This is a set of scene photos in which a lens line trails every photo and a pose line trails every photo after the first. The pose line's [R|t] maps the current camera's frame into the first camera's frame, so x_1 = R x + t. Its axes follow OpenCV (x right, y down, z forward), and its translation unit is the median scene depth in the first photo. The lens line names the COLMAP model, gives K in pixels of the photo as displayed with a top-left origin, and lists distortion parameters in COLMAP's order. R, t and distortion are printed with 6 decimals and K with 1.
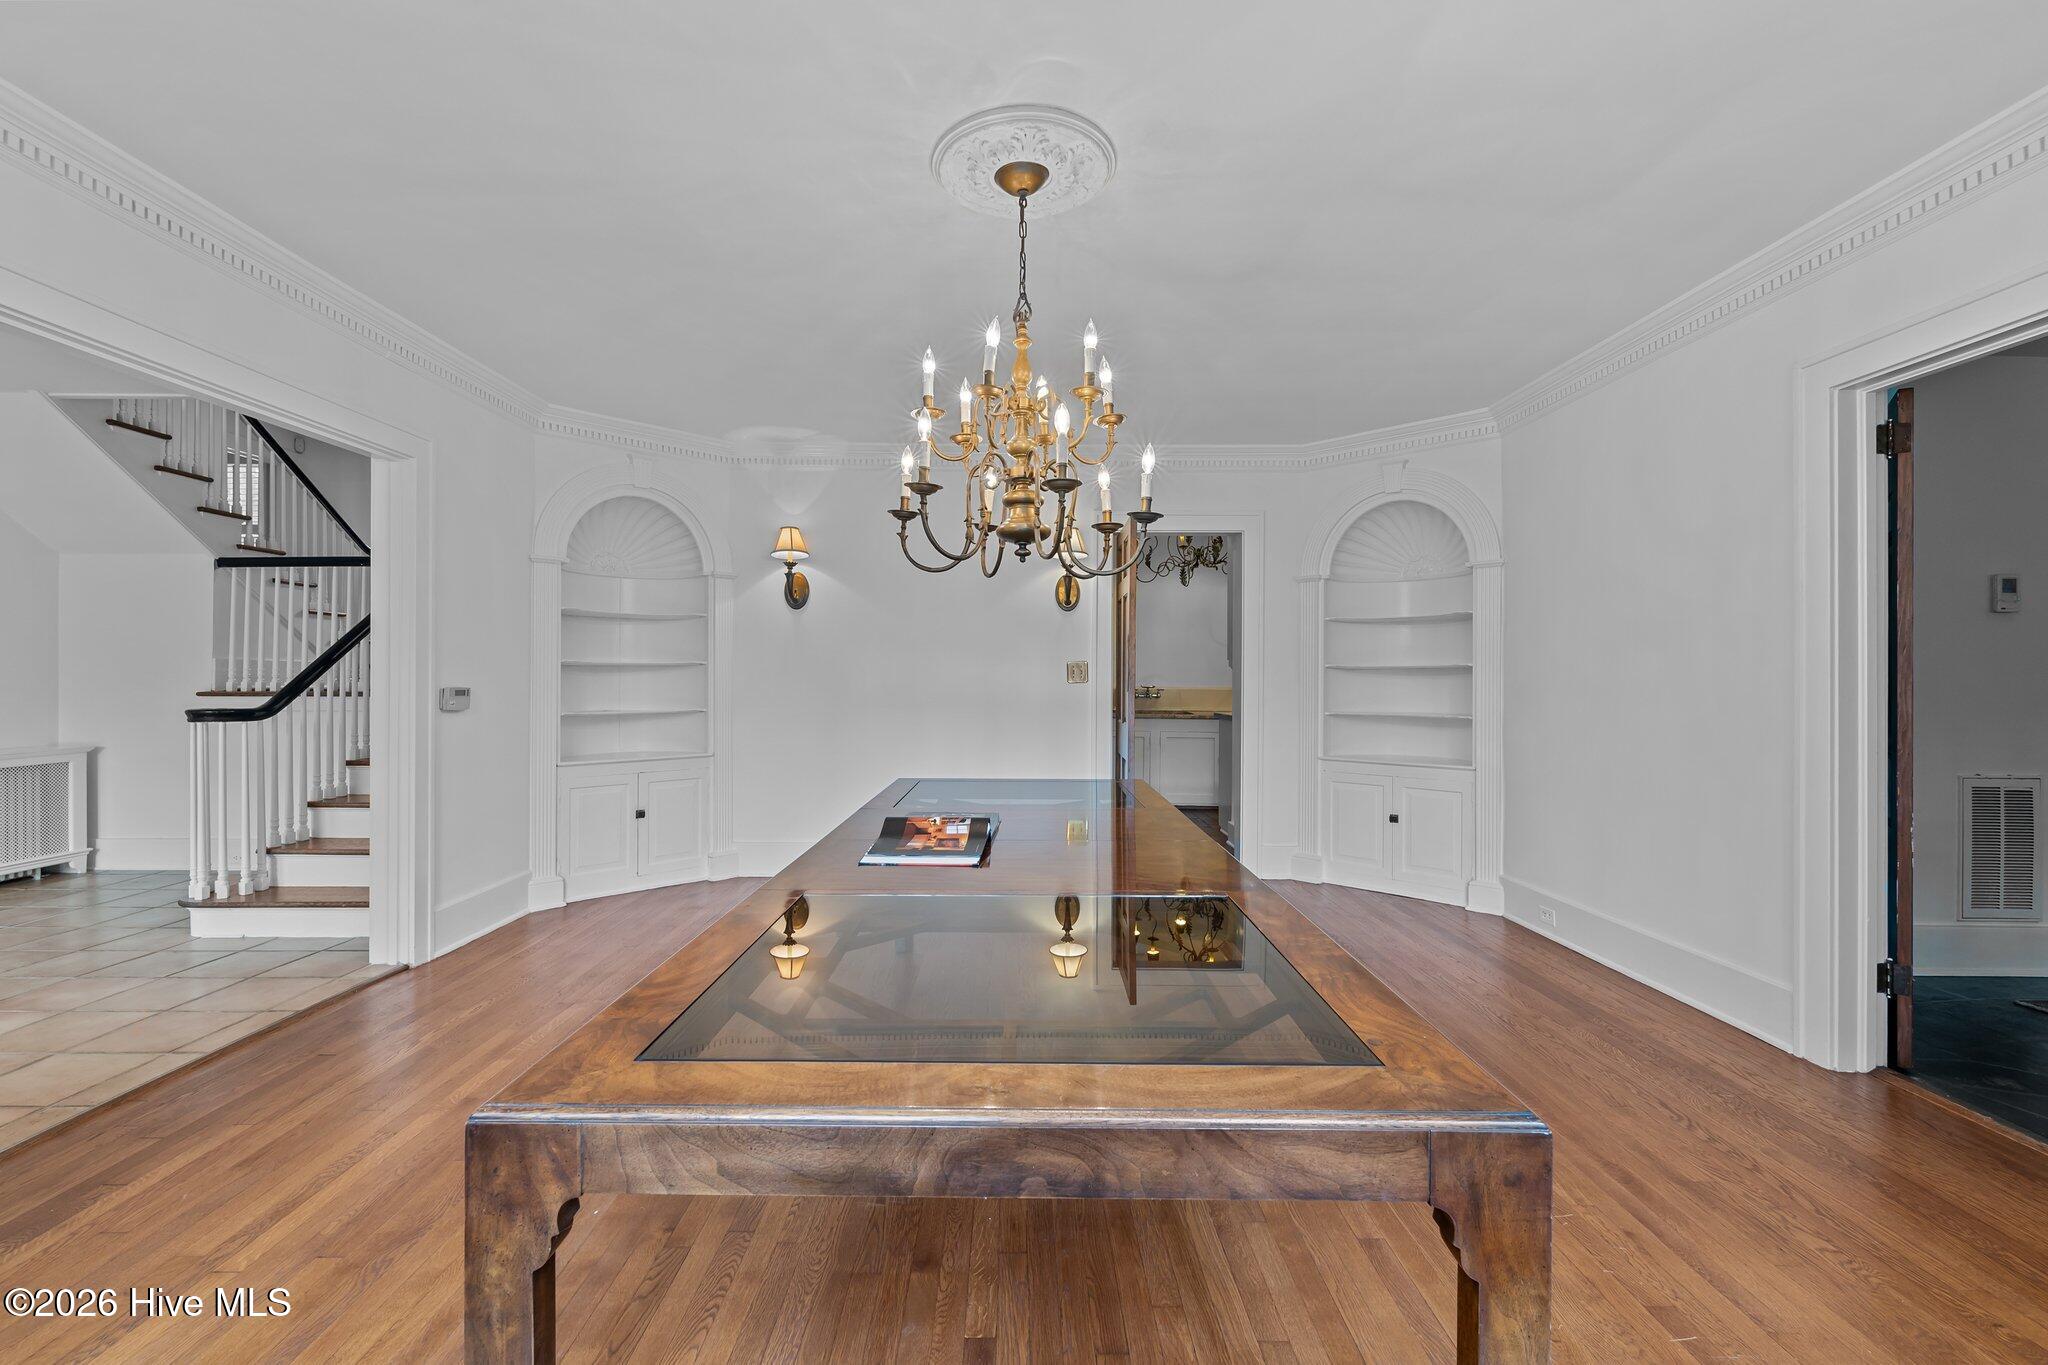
lens RADIAL K [[892.9, 0, 1023.7], [0, 892.9, 675.5], [0, 0, 1]] dist [0.004349, -0.001219]
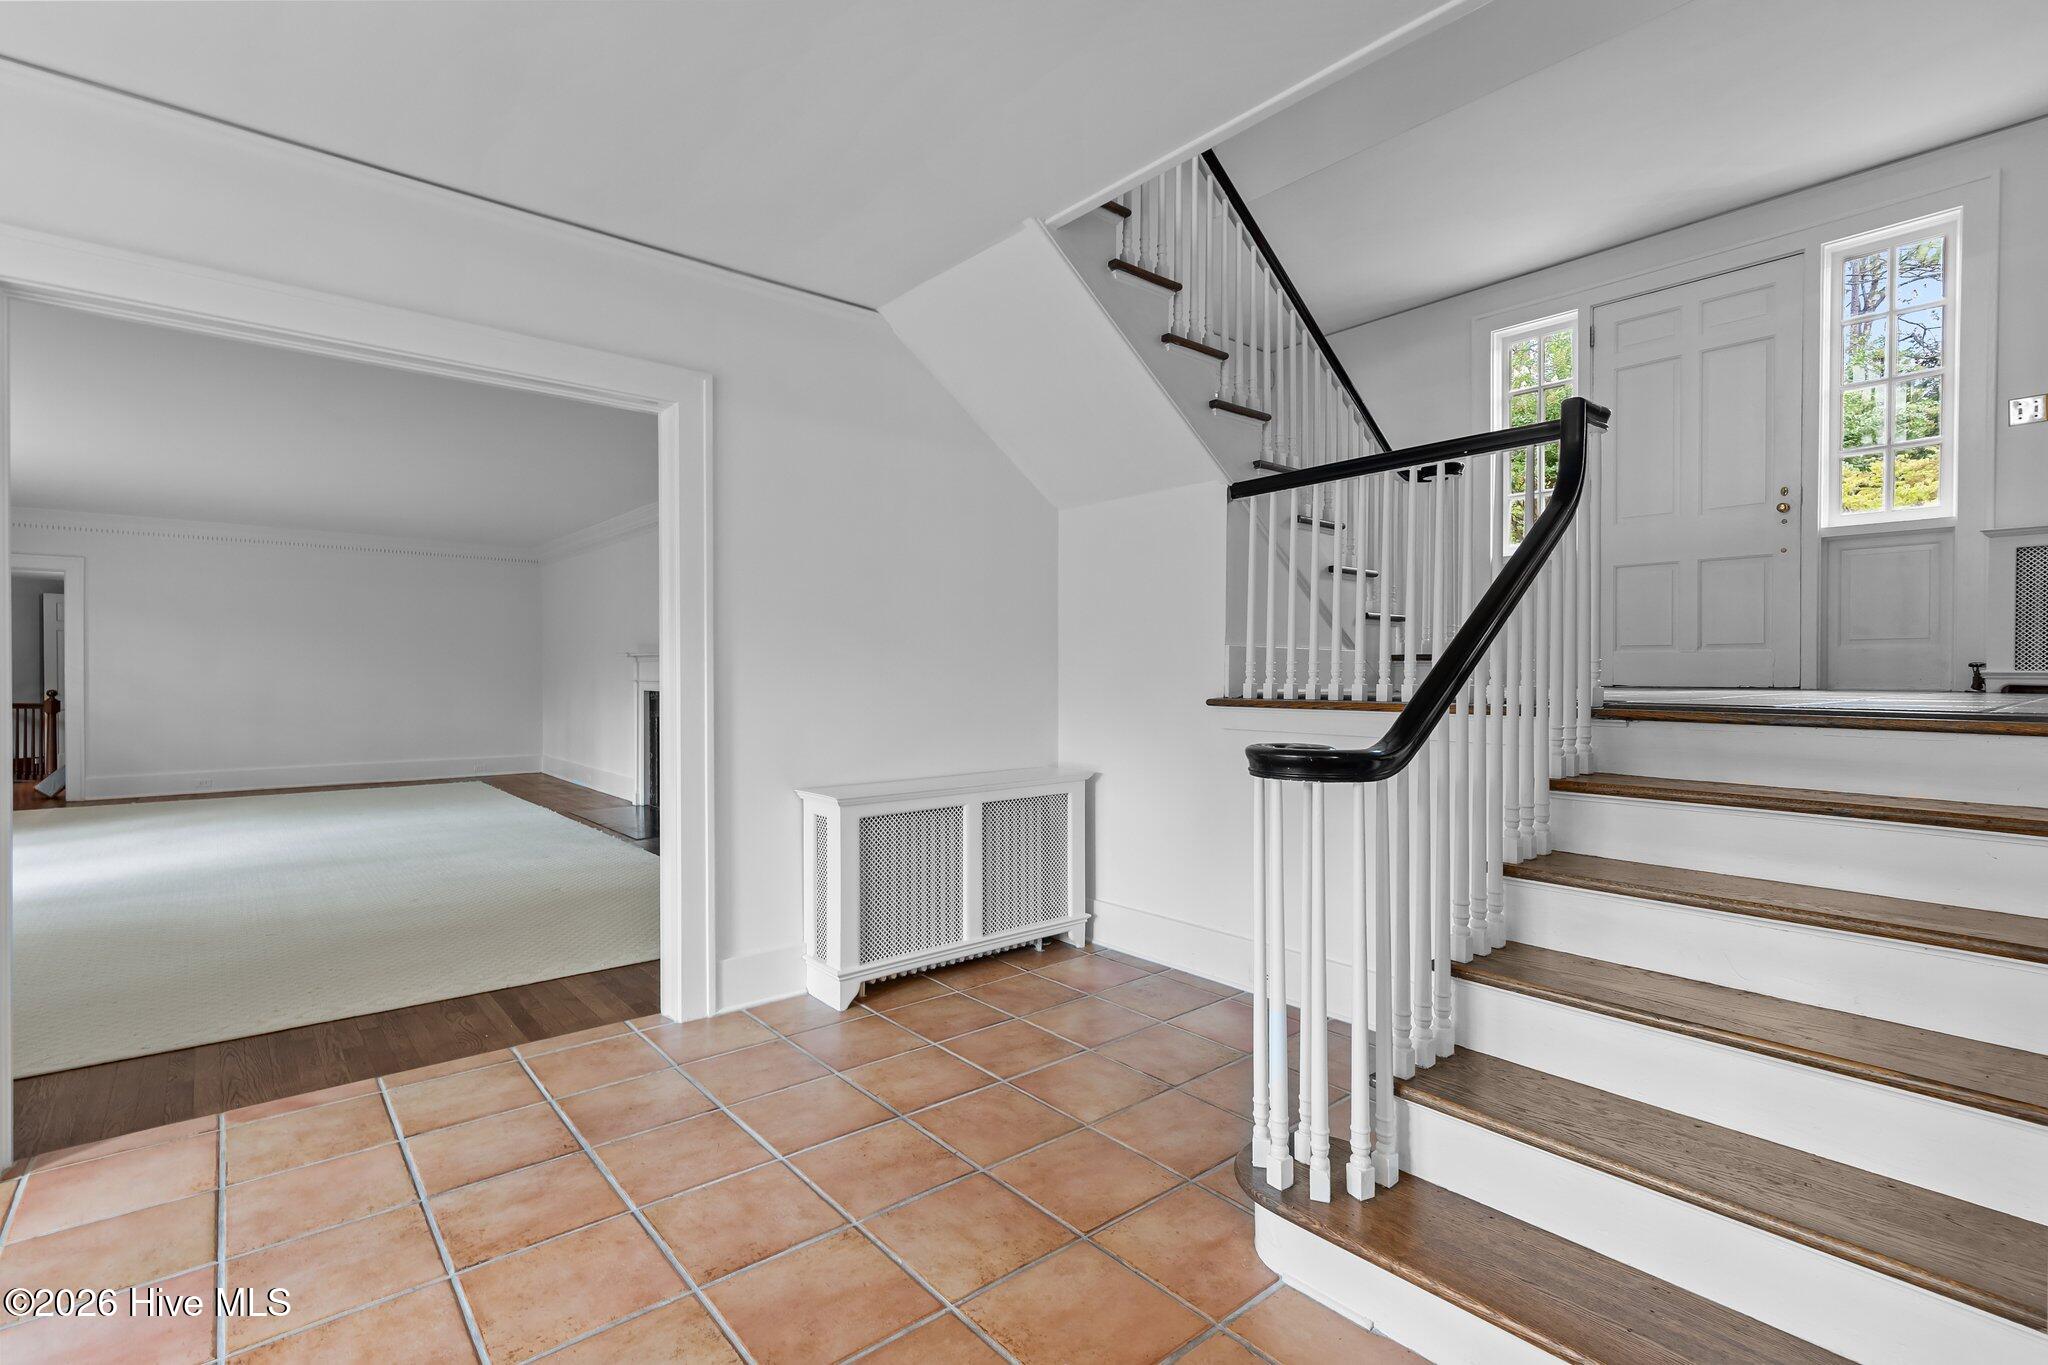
lens RADIAL K [[925.2, 0, 1022.6], [0, 925.2, 680.4], [0, 0, 1]] dist [-0.002912, -0.000302]
pose [[0.651762, 0.004252, -0.758412, -0.531013], [0.003093, 0.999961, 0.008264, -0.000456], [0.758418, -0.007731, 0.651723, 0.493037]]
